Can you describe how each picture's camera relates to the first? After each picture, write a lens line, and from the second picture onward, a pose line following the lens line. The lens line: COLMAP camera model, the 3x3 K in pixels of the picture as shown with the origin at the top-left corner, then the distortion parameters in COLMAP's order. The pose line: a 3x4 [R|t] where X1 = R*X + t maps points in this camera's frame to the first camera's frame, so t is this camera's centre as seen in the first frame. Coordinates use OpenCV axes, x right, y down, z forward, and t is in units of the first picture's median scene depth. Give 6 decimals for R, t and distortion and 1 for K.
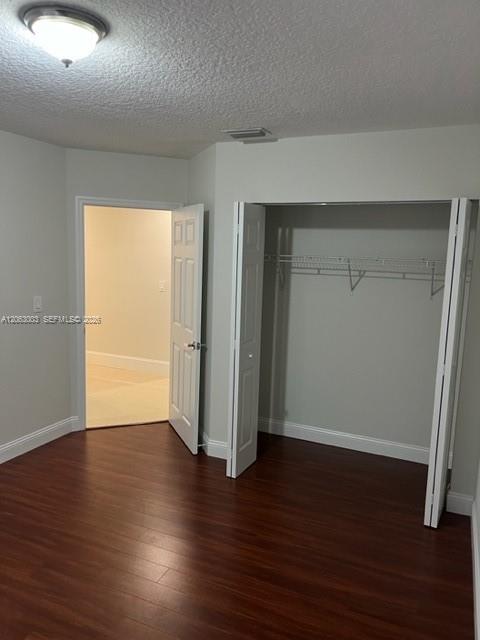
lens RADIAL K [[484.9, 0, 244.6], [0, 484.9, 318.9], [0, 0, 1]] dist [0.072003, -0.138245]
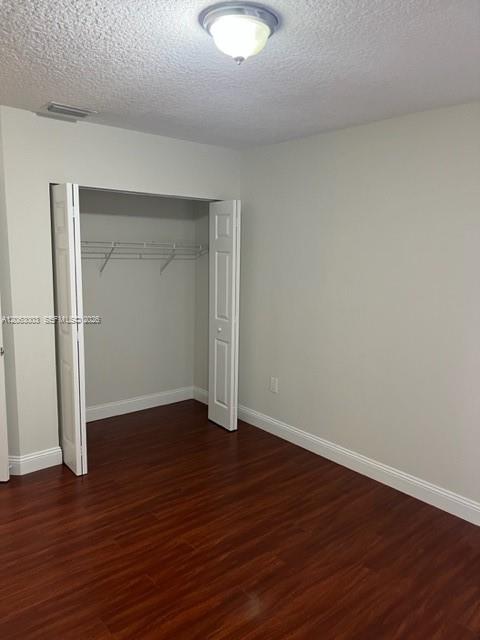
lens RADIAL K [[484.9, 0, 244.6], [0, 484.9, 318.9], [0, 0, 1]] dist [0.072003, -0.138245]
pose [[0.420910, -0.158700, 0.893112, -0.689414], [0.117961, 0.985793, 0.119576, -0.052914], [-0.899400, 0.055022, 0.433650, 0.280362]]
